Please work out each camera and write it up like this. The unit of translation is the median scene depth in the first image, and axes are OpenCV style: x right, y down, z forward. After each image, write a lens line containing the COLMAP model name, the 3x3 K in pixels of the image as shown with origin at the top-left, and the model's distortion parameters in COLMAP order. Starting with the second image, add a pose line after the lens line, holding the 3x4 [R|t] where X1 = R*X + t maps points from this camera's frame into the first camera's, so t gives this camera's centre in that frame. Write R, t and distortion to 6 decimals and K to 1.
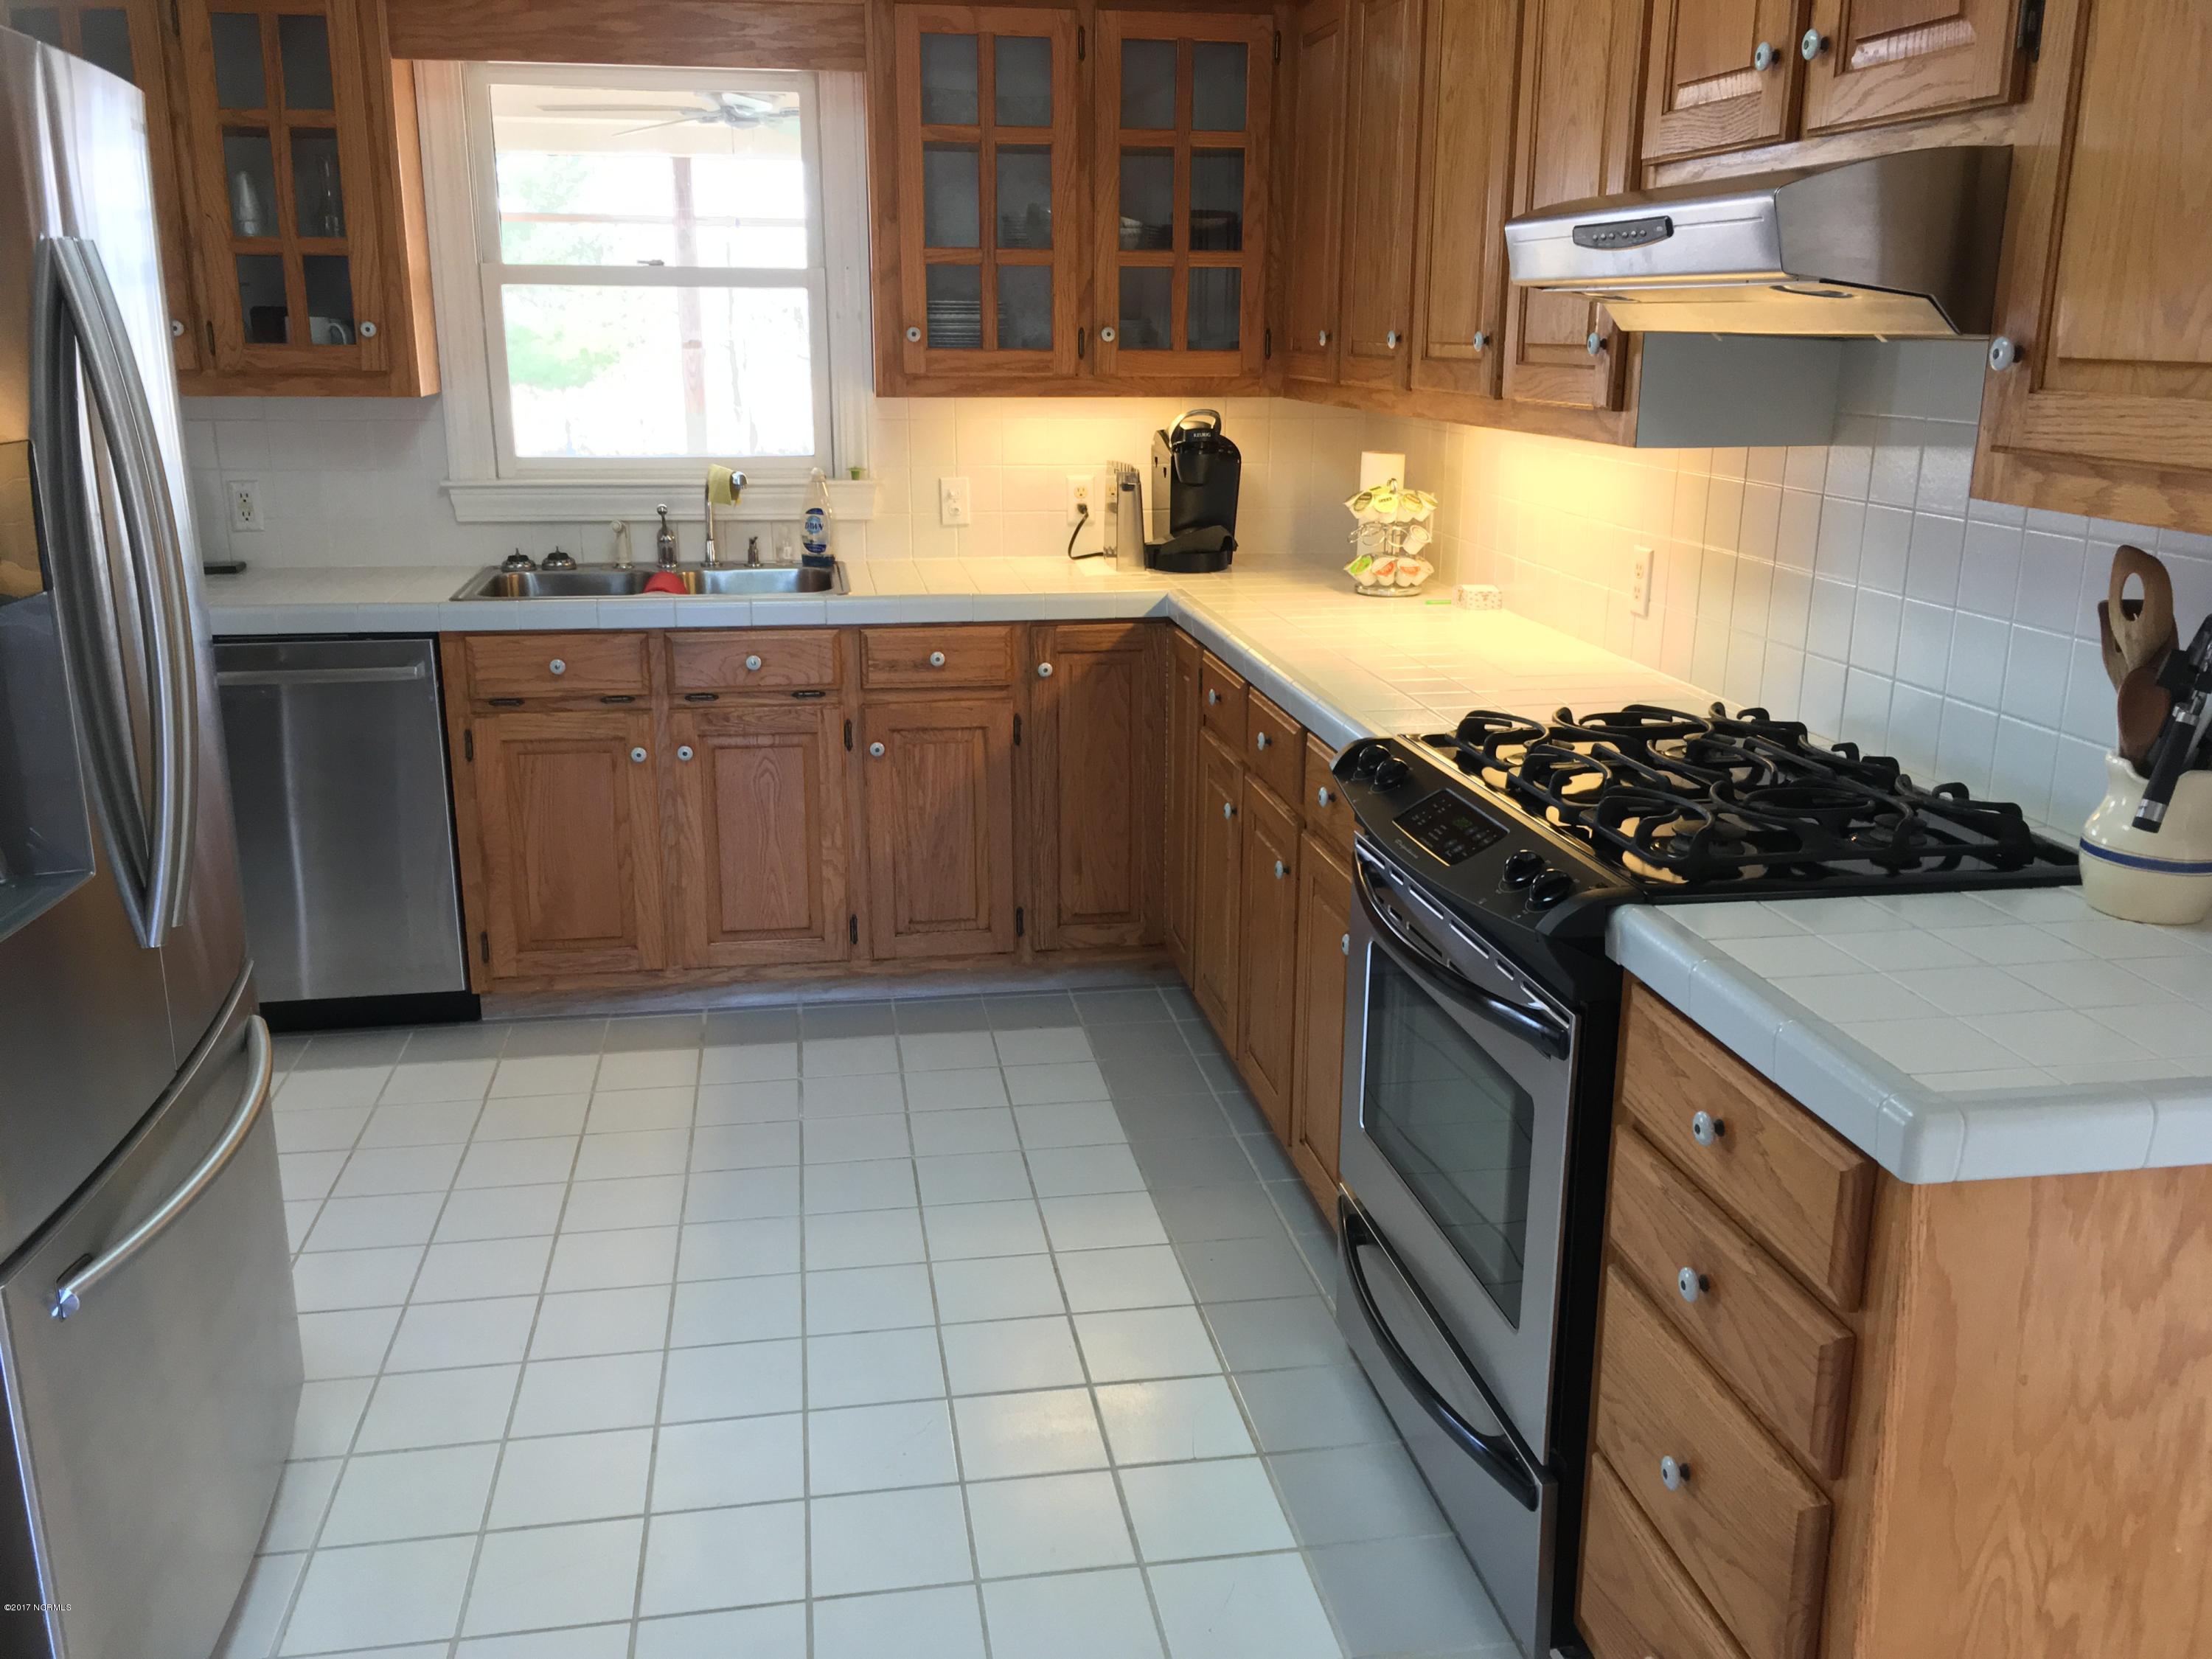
lens RADIAL K [[1880.2, 0, 1101.0], [0, 1880.2, 834.7], [0, 0, 1]] dist [0.069868, -0.100797]
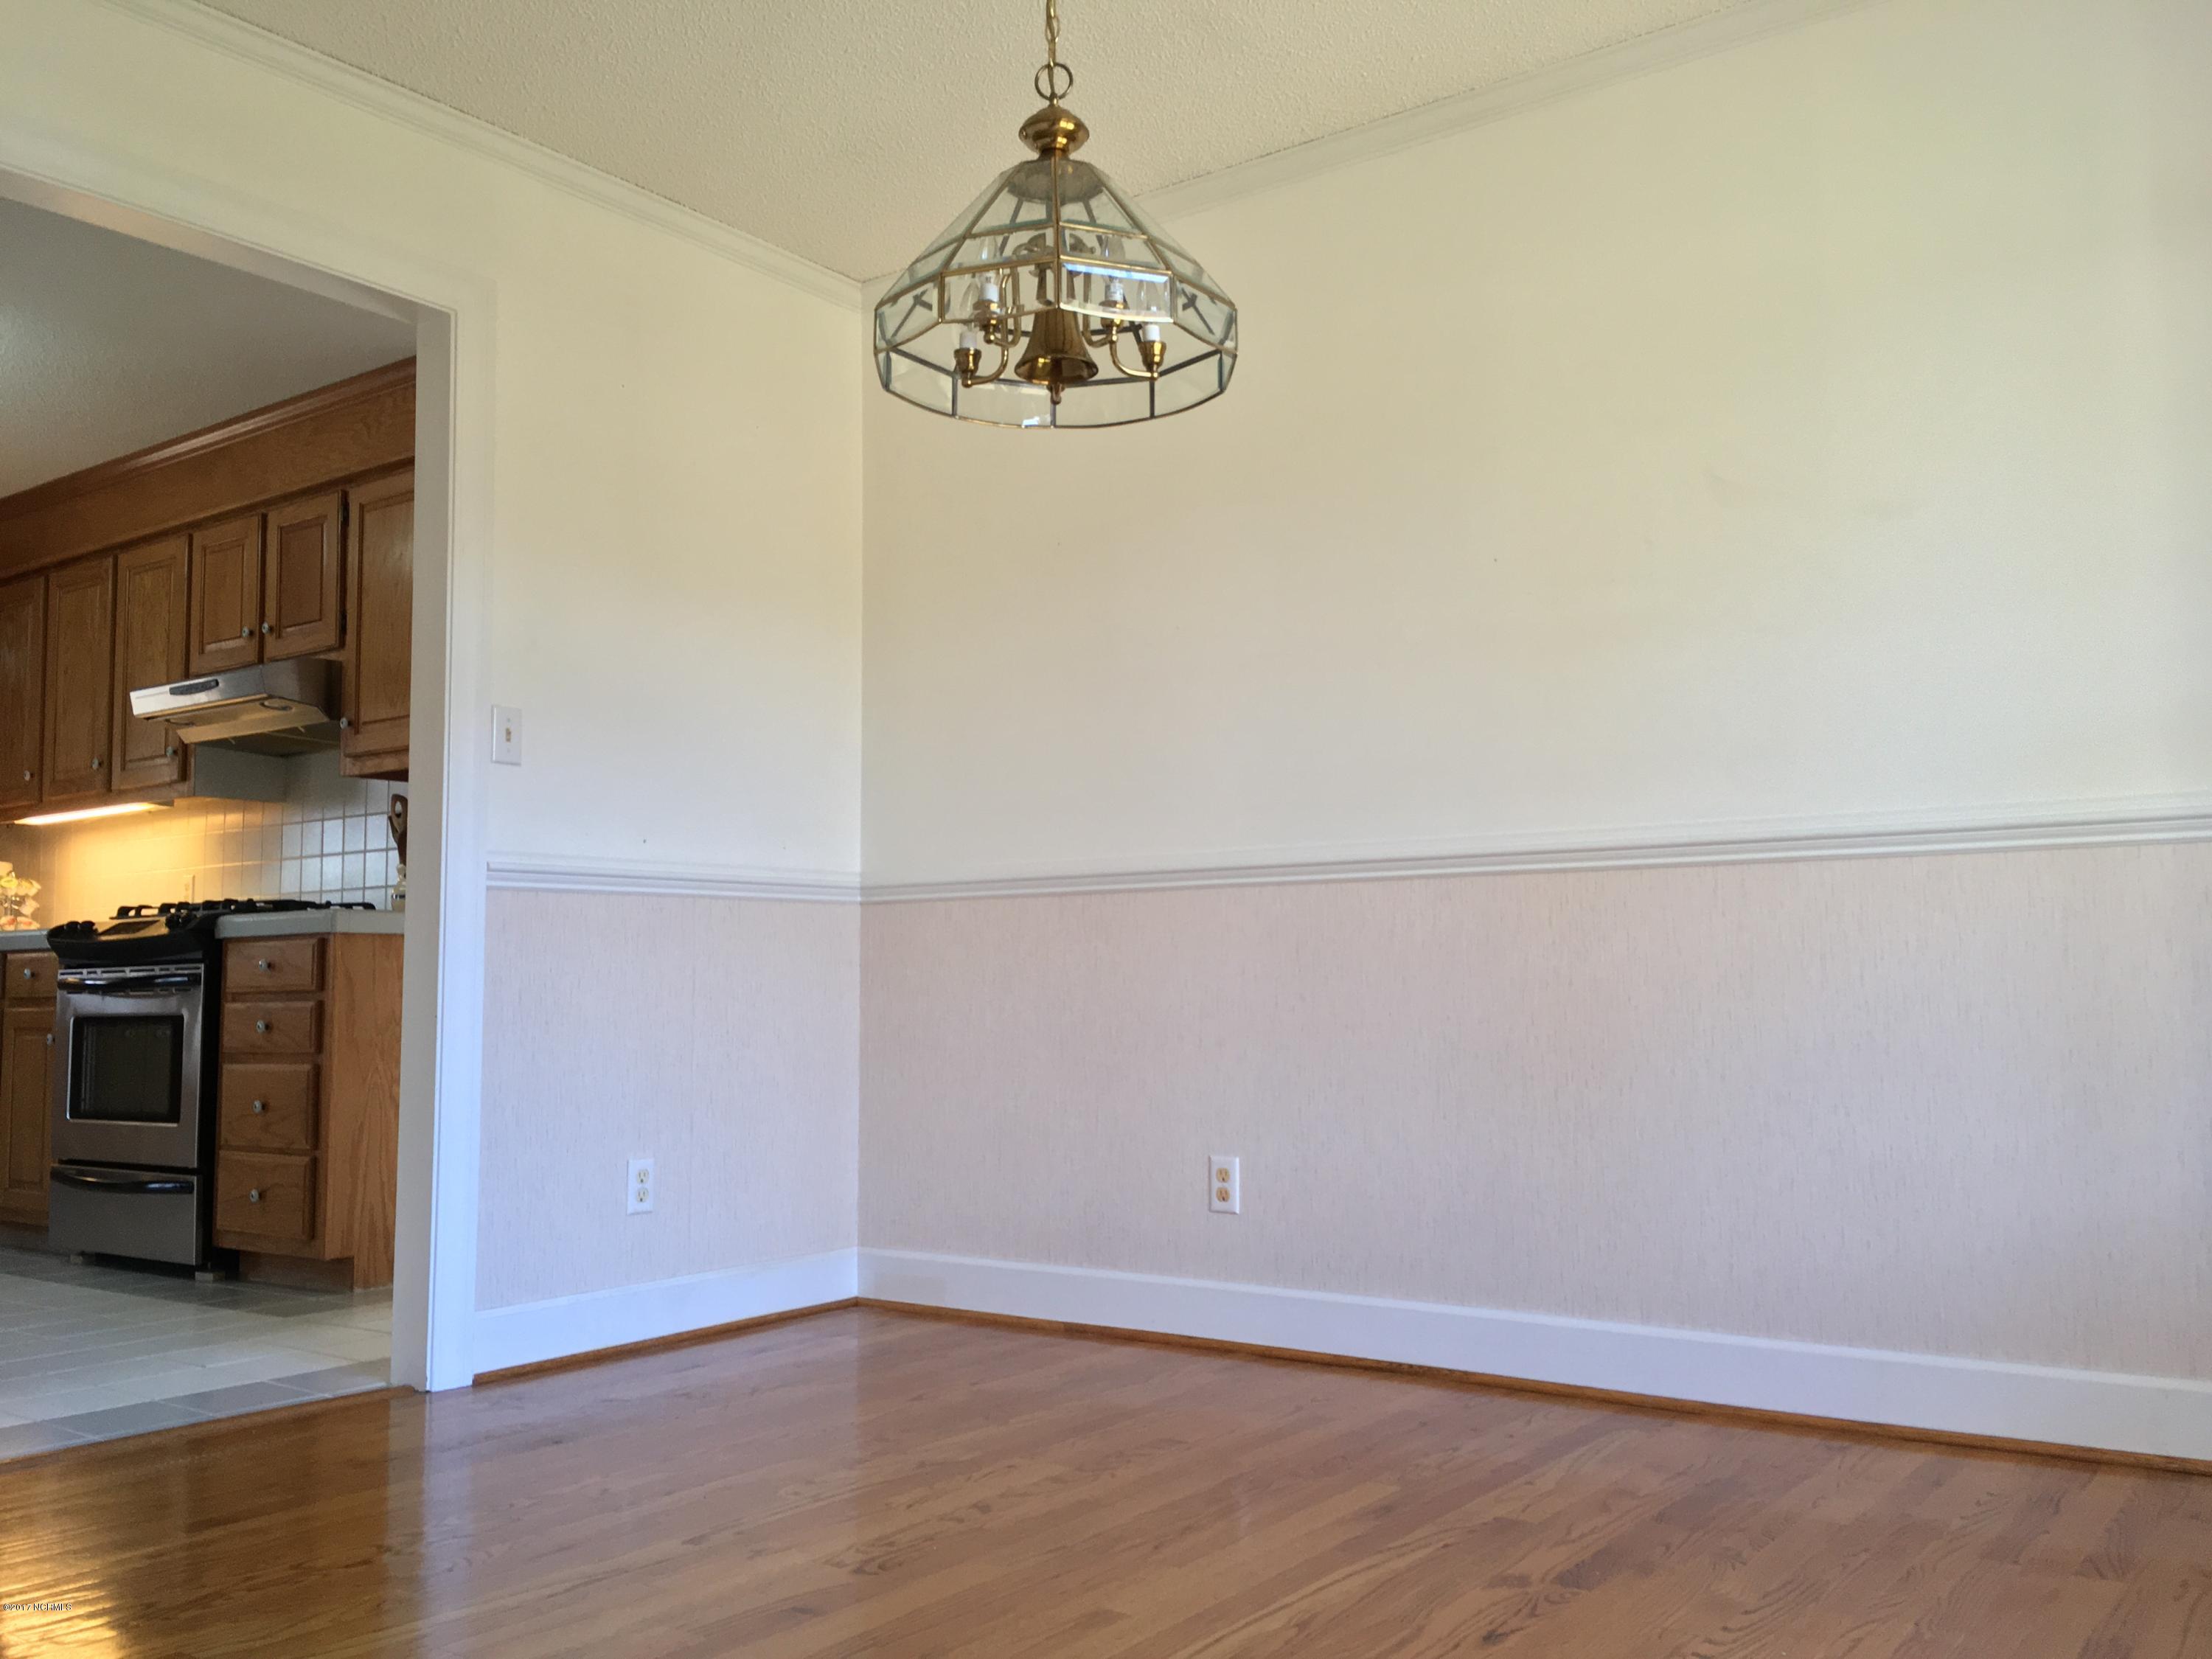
lens RADIAL K [[1880.2, 0, 1101.0], [0, 1880.2, 834.7], [0, 0, 1]] dist [0.069868, -0.100797]
pose [[0.712967, 0.051569, 0.699299, -0.374054], [0.196784, 0.942498, -0.270134, 0.472448], [-0.673019, 0.330208, 0.661822, -0.851613]]
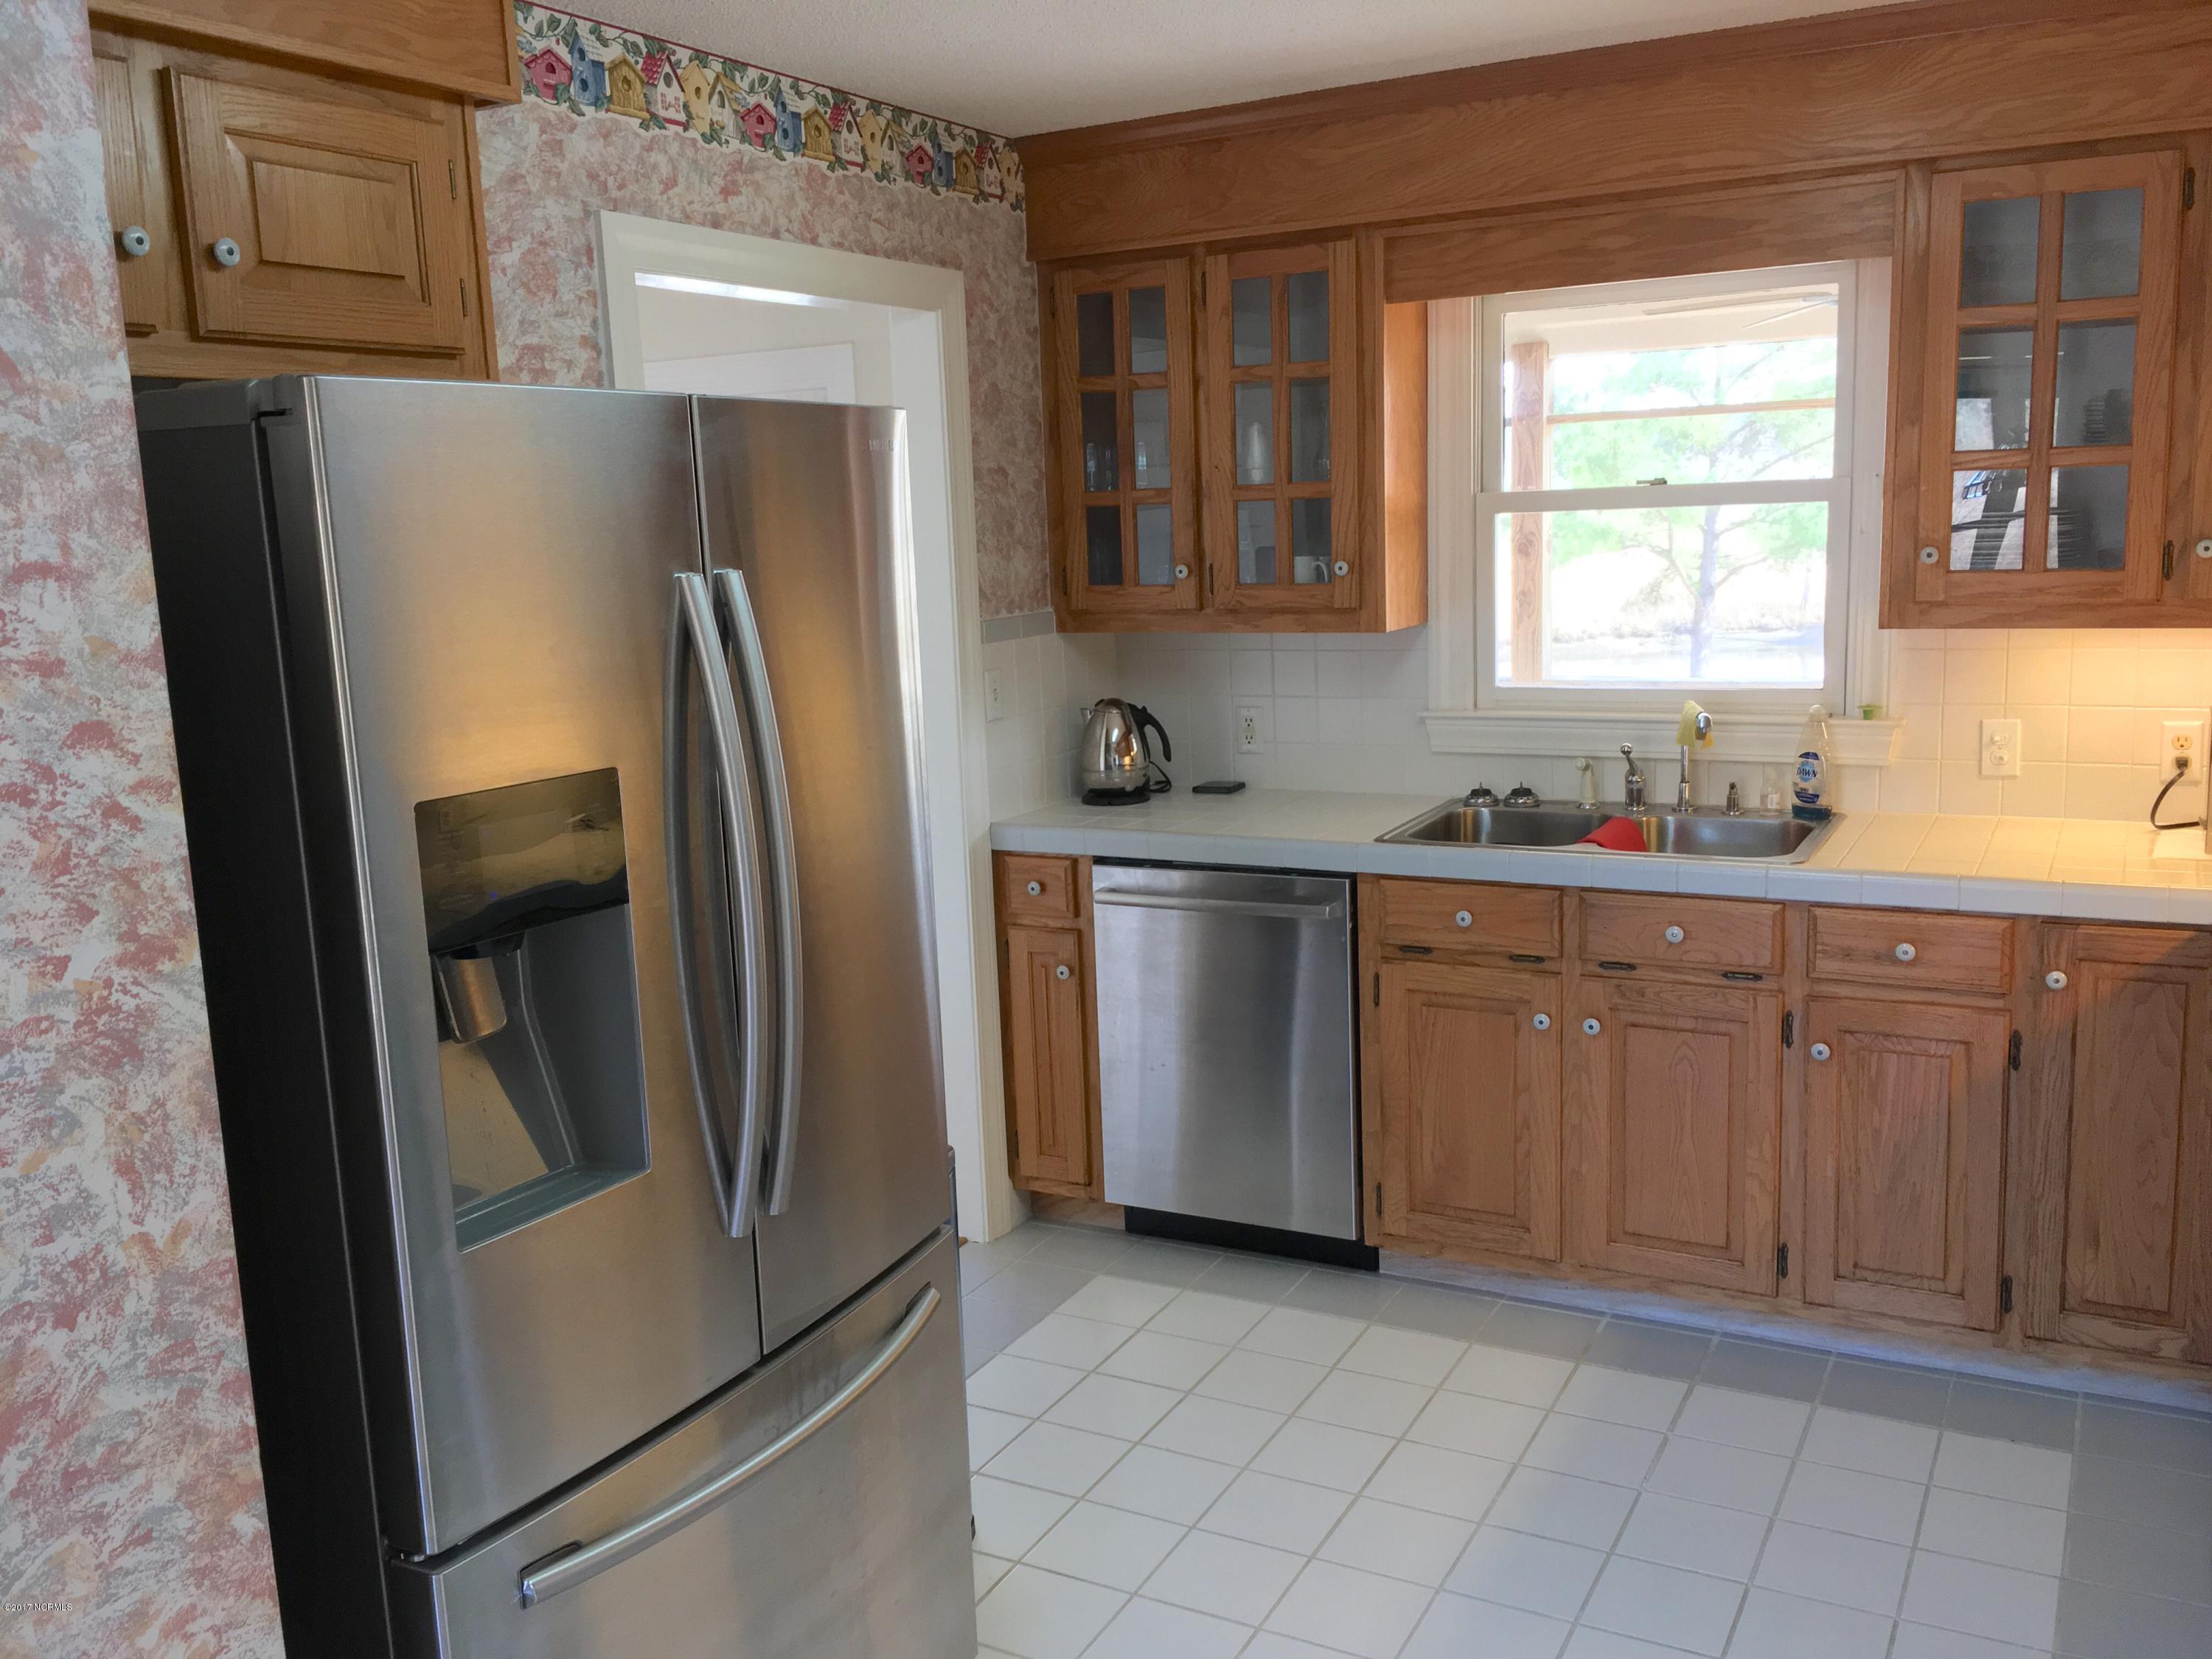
lens RADIAL K [[1880.2, 0, 1101.0], [0, 1880.2, 834.7], [0, 0, 1]] dist [0.069868, -0.100797]
pose [[0.792894, 0.071496, -0.605150, 0.127799], [-0.120335, 0.991908, -0.040479, -0.068102], [0.597359, 0.104916, 0.795082, 0.138817]]
